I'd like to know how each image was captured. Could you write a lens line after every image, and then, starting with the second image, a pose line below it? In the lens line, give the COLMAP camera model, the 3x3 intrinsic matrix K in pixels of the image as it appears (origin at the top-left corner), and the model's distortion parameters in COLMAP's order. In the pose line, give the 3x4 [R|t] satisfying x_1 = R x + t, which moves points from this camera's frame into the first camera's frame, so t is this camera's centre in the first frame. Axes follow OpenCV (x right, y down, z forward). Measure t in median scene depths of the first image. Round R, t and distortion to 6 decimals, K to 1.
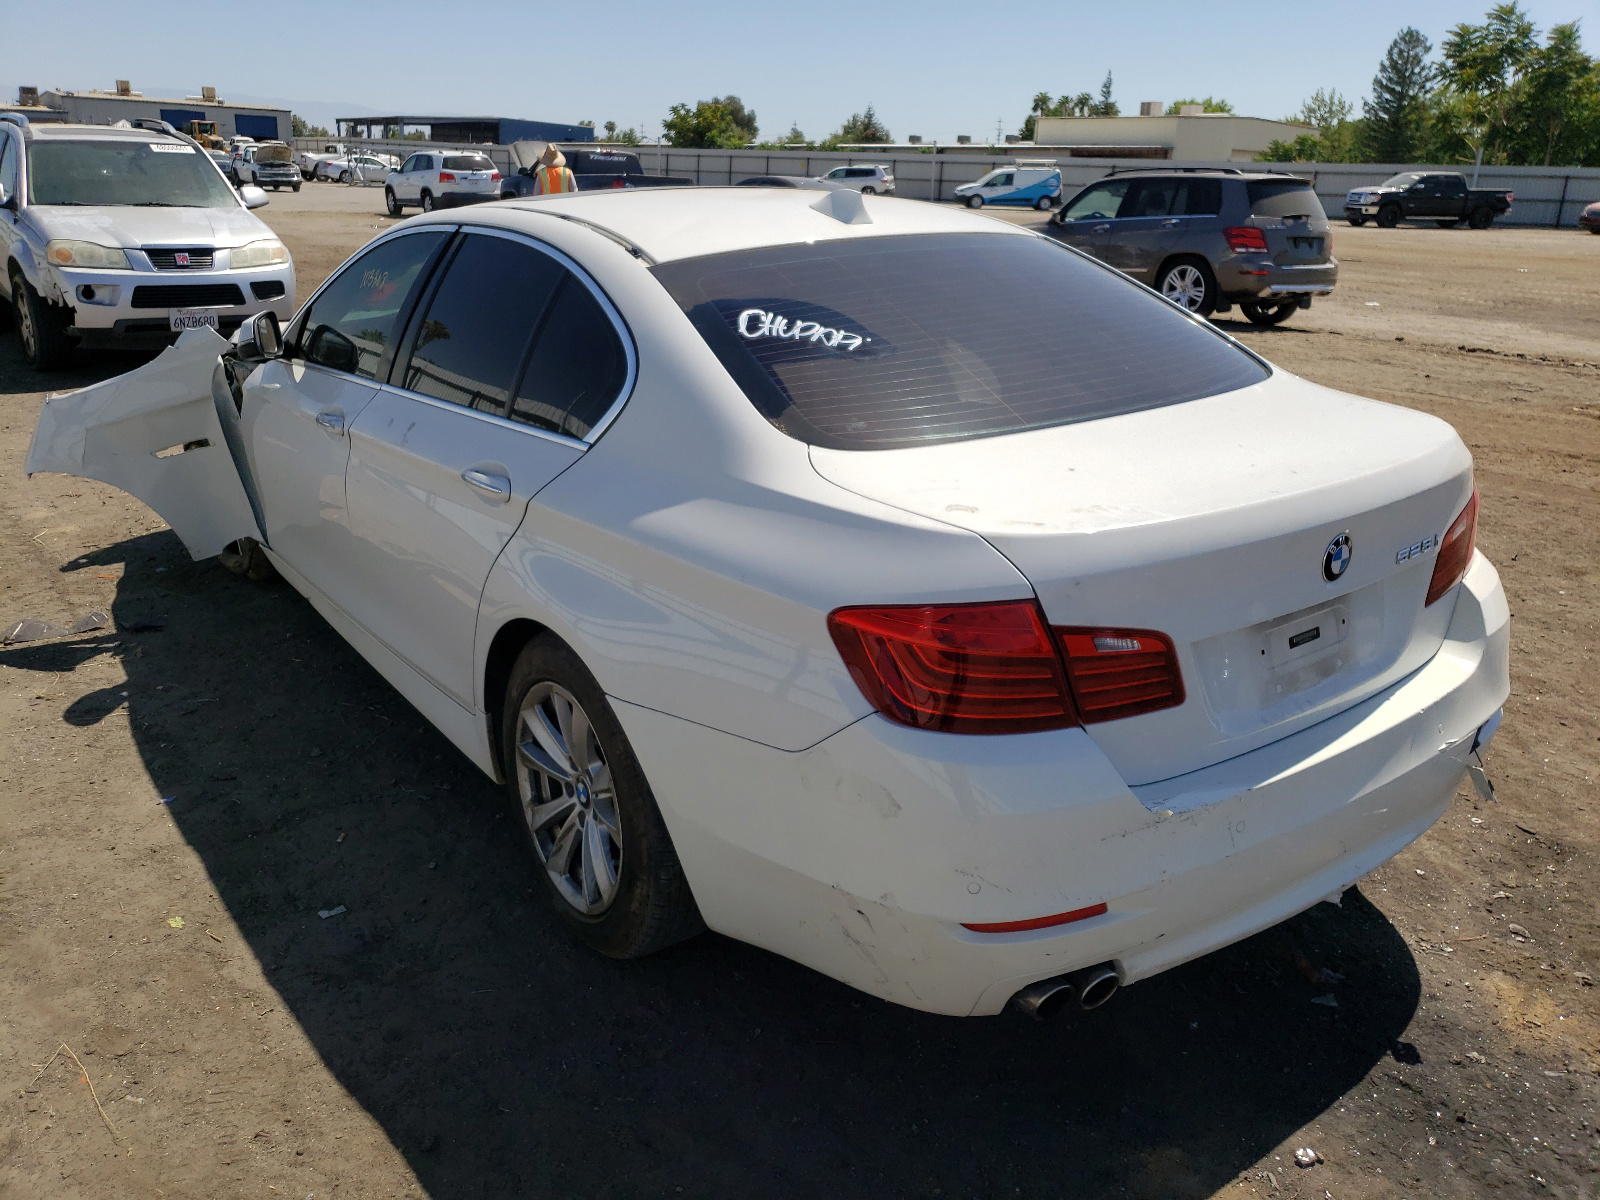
lens RADIAL K [[1217.3, 0, 786.6], [0, 1217.3, 598.0], [0, 0, 1]] dist [0.007098, 0.006615]
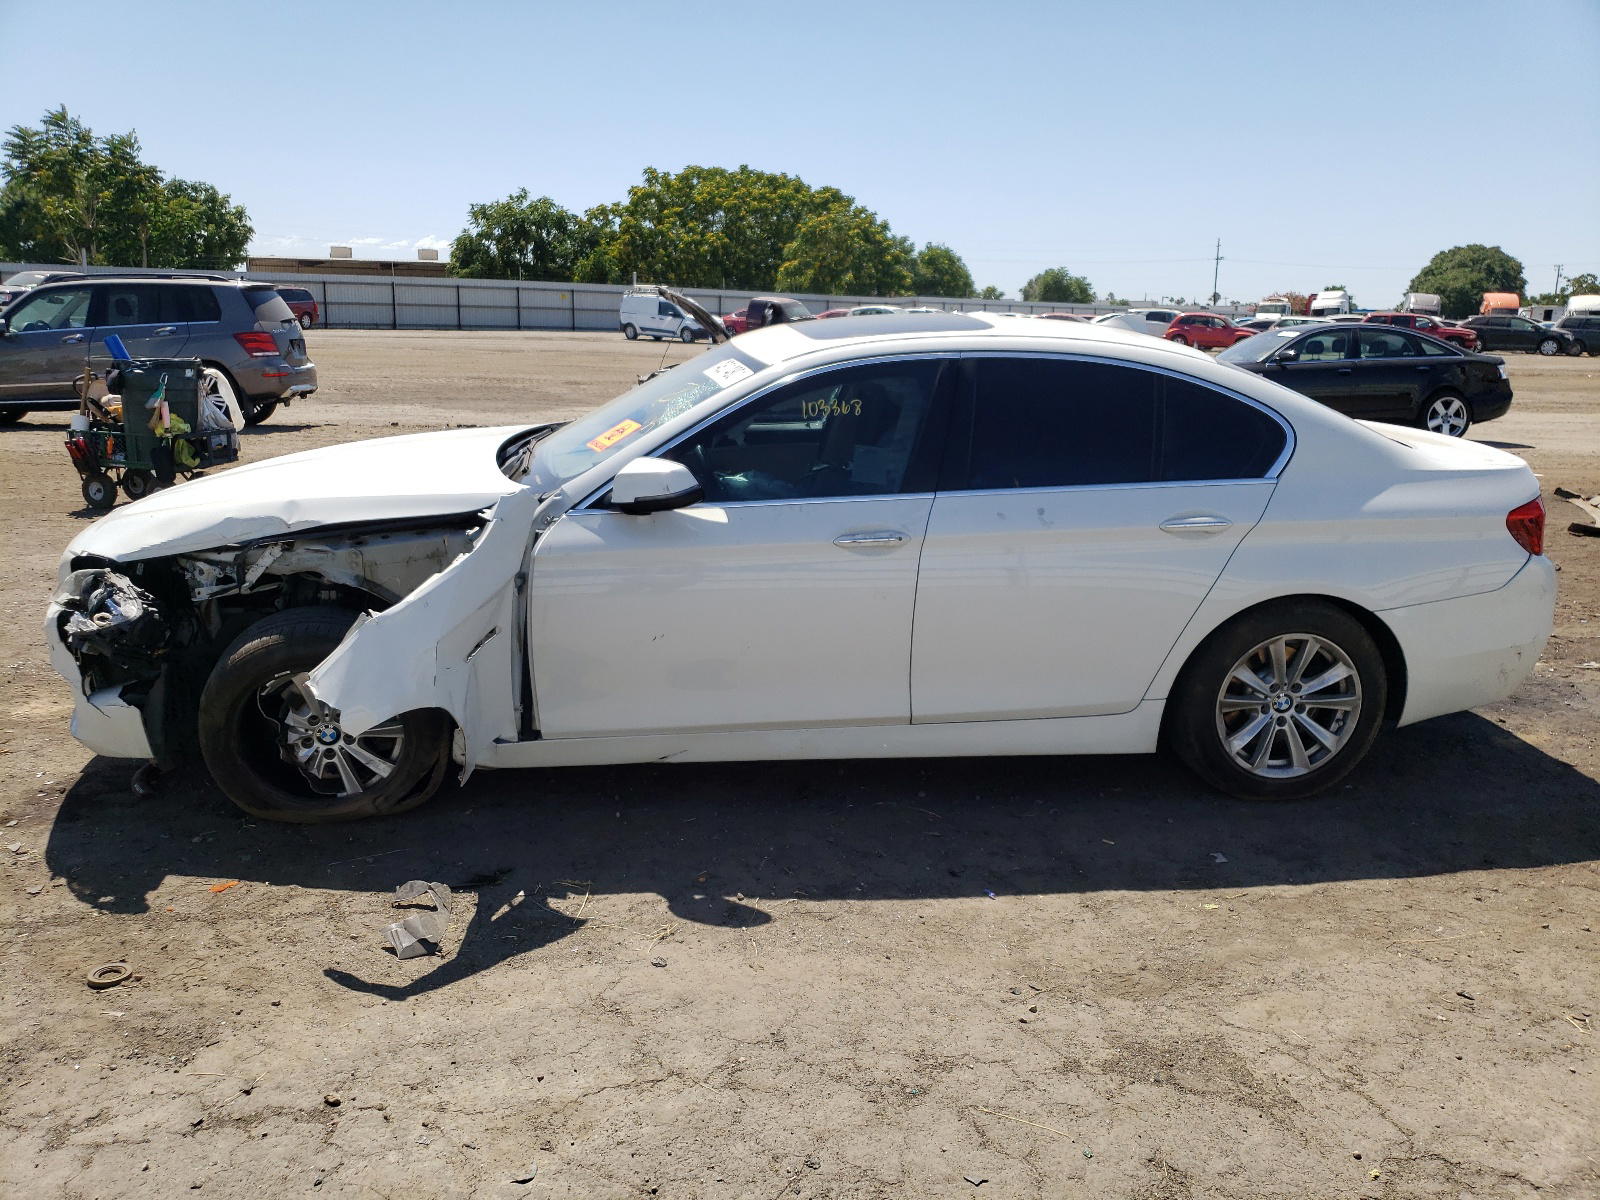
lens RADIAL K [[1217.3, 0, 786.6], [0, 1217.3, 598.0], [0, 0, 1]] dist [0.007098, 0.006615]
pose [[0.505174, -0.209402, 0.837228, -0.375548], [0.270274, 0.959703, 0.076954, -0.055539], [-0.819604, 0.187405, 0.541413, 0.137331]]
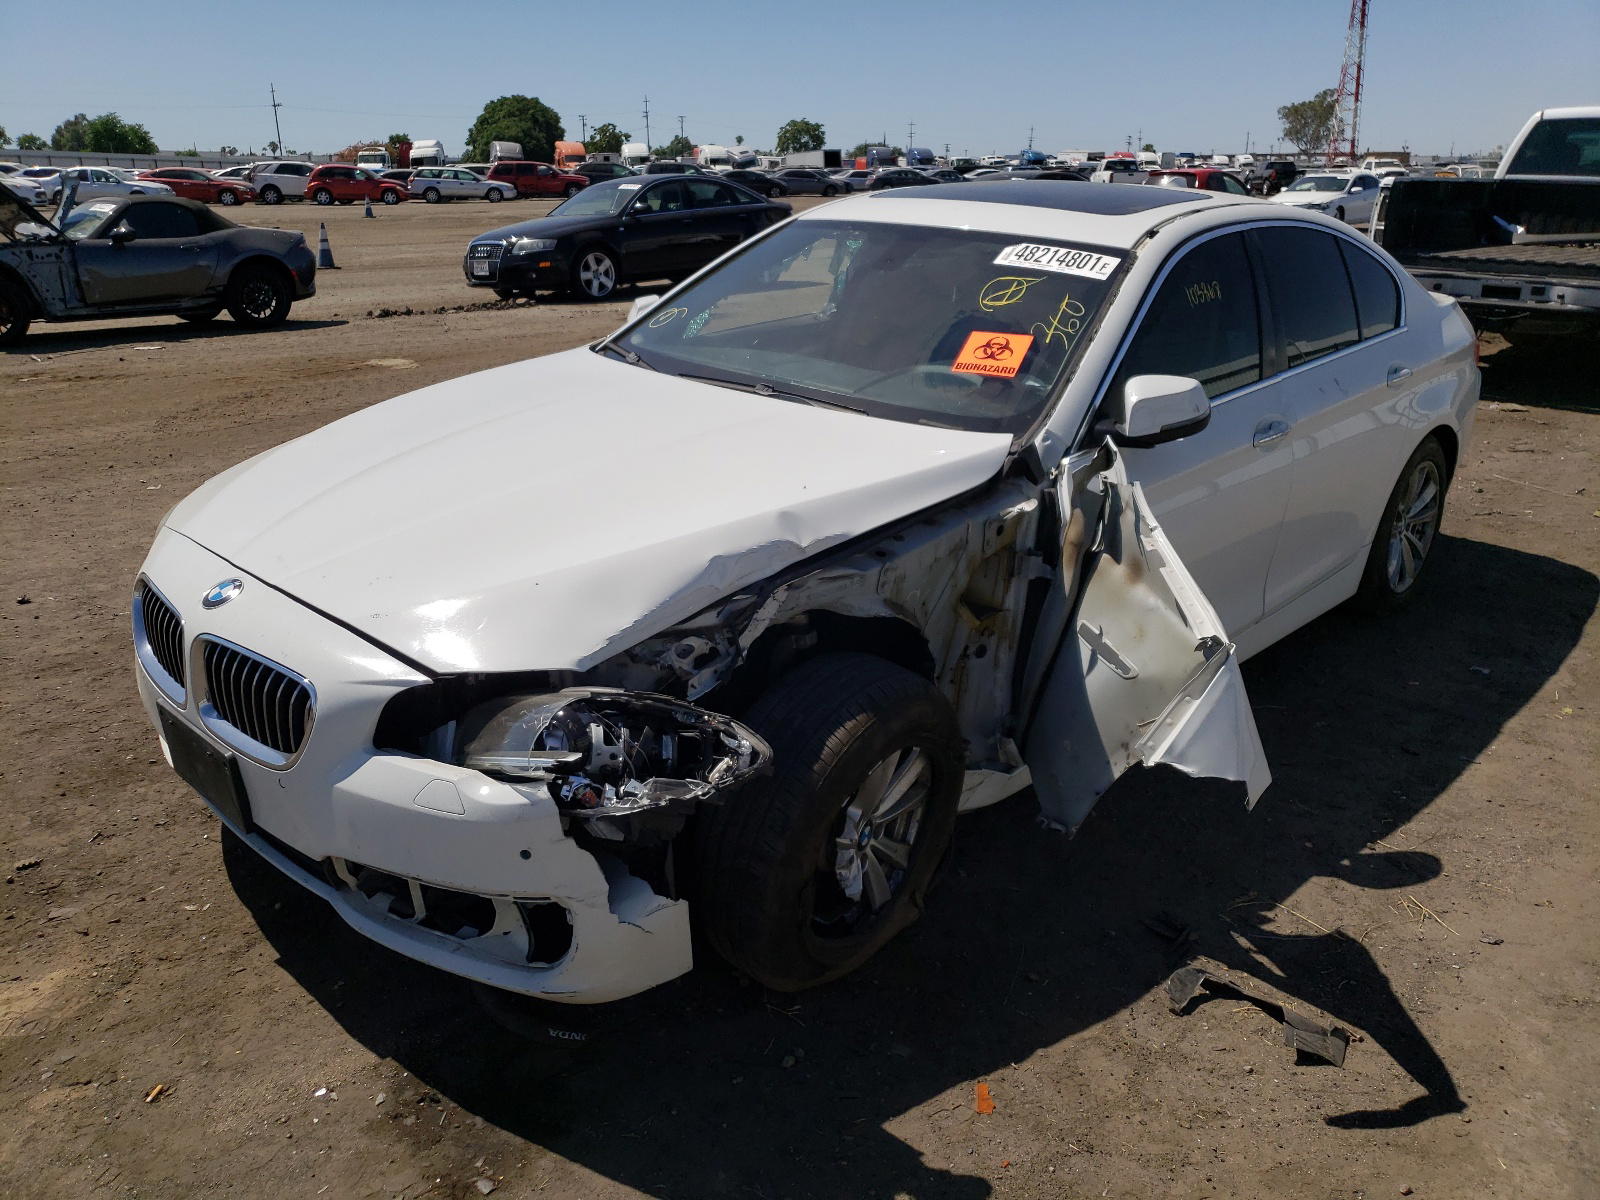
lens RADIAL K [[1239.8, 0, 754.4], [0, 1239.8, 551.5], [0, 0, 1]] dist [0.012271, 0.006945]
pose [[-0.147385, -0.310904, 0.938944, -0.367302], [0.317006, 0.884383, 0.342598, -0.152927], [-0.936902, 0.348145, -0.031786, 0.411380]]
